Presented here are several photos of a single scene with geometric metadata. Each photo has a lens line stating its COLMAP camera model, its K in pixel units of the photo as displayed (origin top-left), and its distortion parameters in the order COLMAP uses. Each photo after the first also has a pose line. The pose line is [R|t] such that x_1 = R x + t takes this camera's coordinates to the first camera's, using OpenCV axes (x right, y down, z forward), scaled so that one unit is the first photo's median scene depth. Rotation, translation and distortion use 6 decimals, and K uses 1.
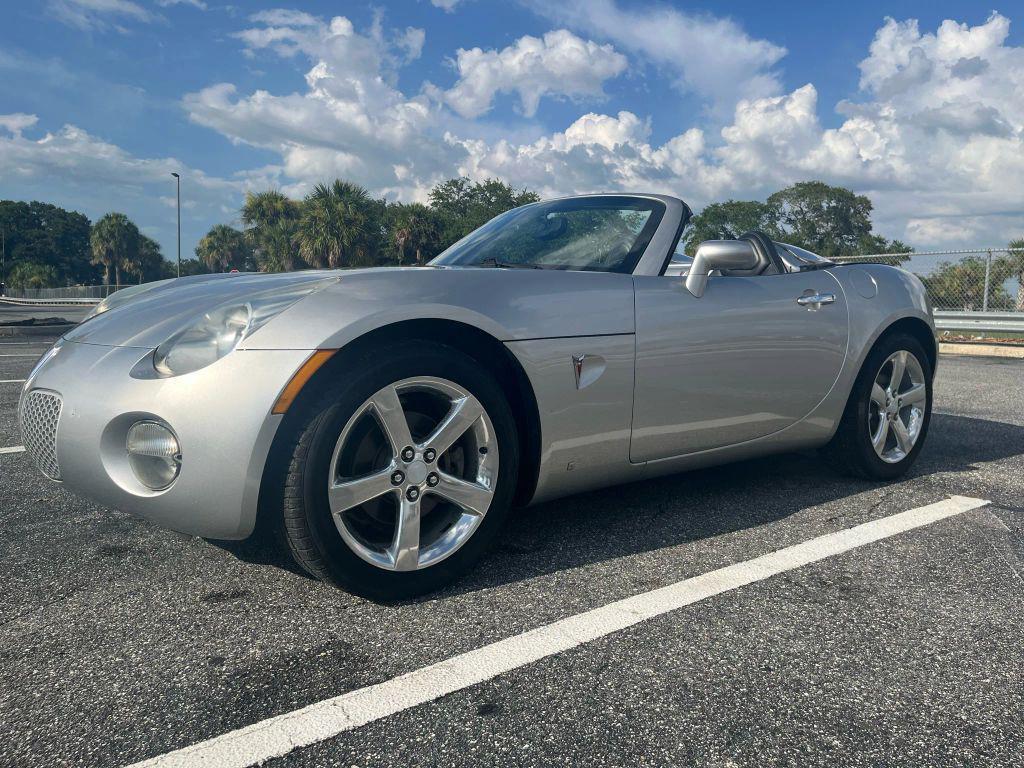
lens RADIAL K [[775.2, 0, 508.4], [0, 775.2, 379.9], [0, 0, 1]] dist [0.073668, -0.106150]
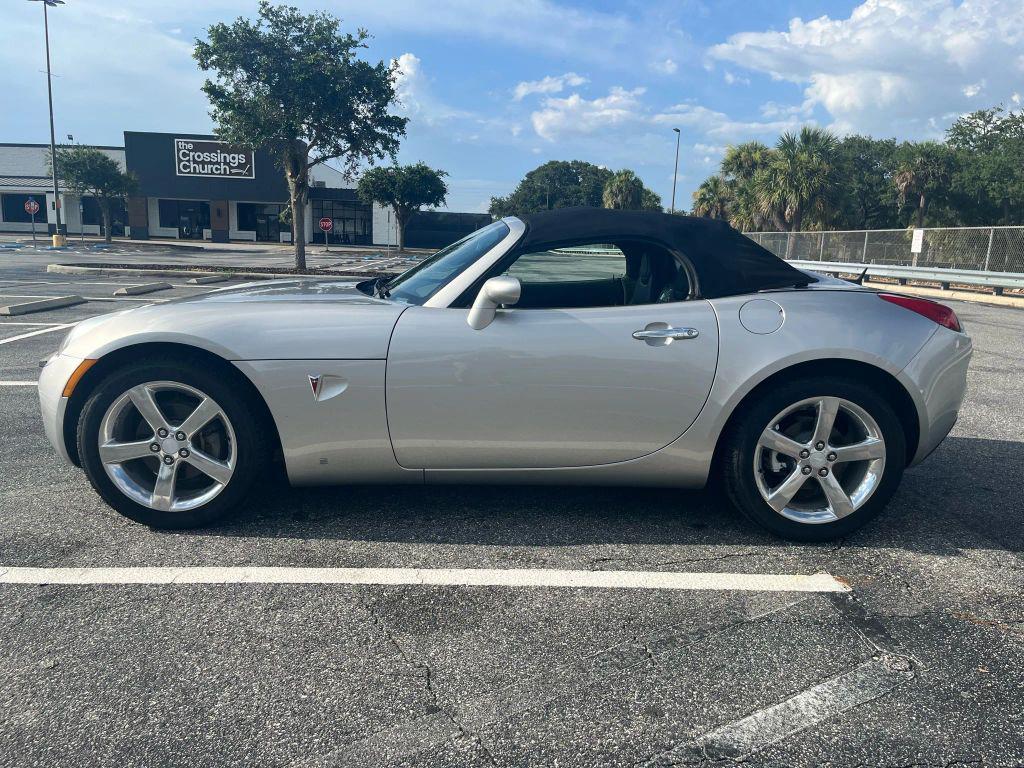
lens RADIAL K [[775.2, 0, 509.3], [0, 775.2, 379.3], [0, 0, 1]] dist [0.073668, -0.106150]
pose [[0.809067, 0.113704, -0.576613, 1.144848], [-0.075986, 0.993110, 0.089216, -0.170667], [0.582784, -0.028367, 0.812132, 0.177929]]
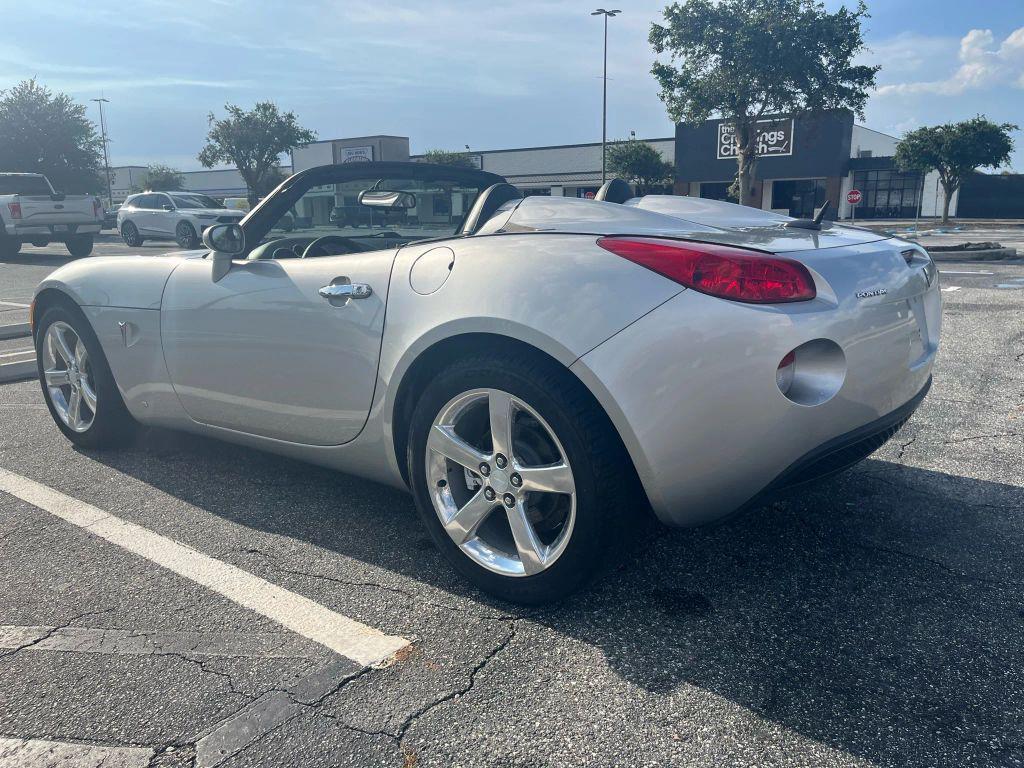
lens RADIAL K [[775.2, 0, 517.4], [0, 775.2, 370.9], [0, 0, 1]] dist [0.073668, -0.106150]
pose [[0.260508, 0.172377, -0.949959, 1.687956], [-0.077289, 0.984498, 0.157449, -0.230326], [0.962373, 0.032404, 0.269792, 1.389166]]
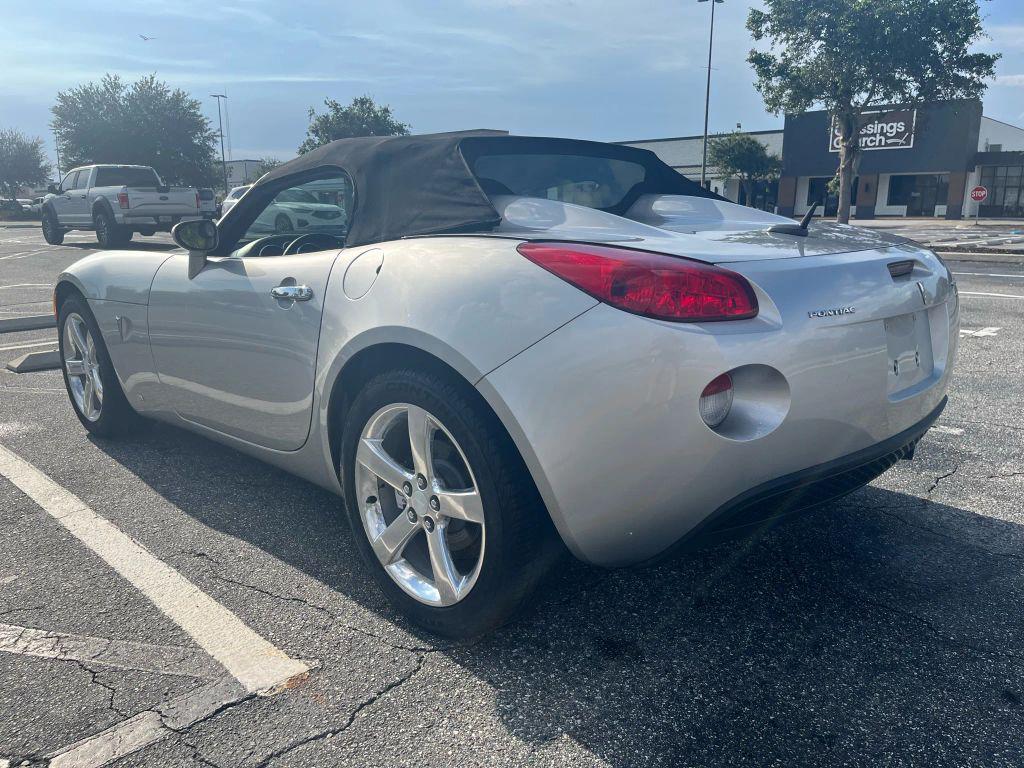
lens RADIAL K [[775.2, 0, 512.1], [0, 775.2, 382.5], [0, 0, 1]] dist [0.073668, -0.106150]
pose [[0.130253, 0.200095, -0.971080, 1.649528], [-0.091050, 0.977699, 0.189246, -0.257327], [0.987291, 0.063767, 0.145567, 1.595563]]
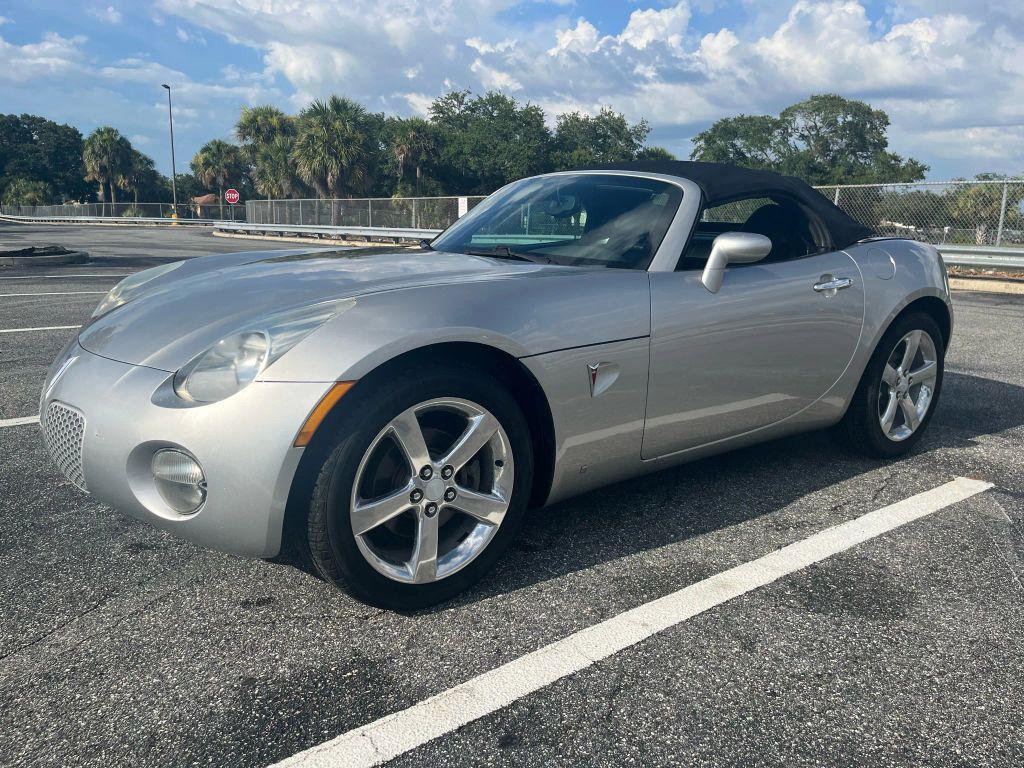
lens RADIAL K [[775.2, 0, 503.3], [0, 775.2, 390.0], [0, 0, 1]] dist [0.073668, -0.106150]
pose [[0.999957, 0.004788, -0.007918, -0.018391], [-0.003841, 0.993288, 0.115607, -0.121238], [0.008419, -0.115572, 0.993263, 0.001742]]
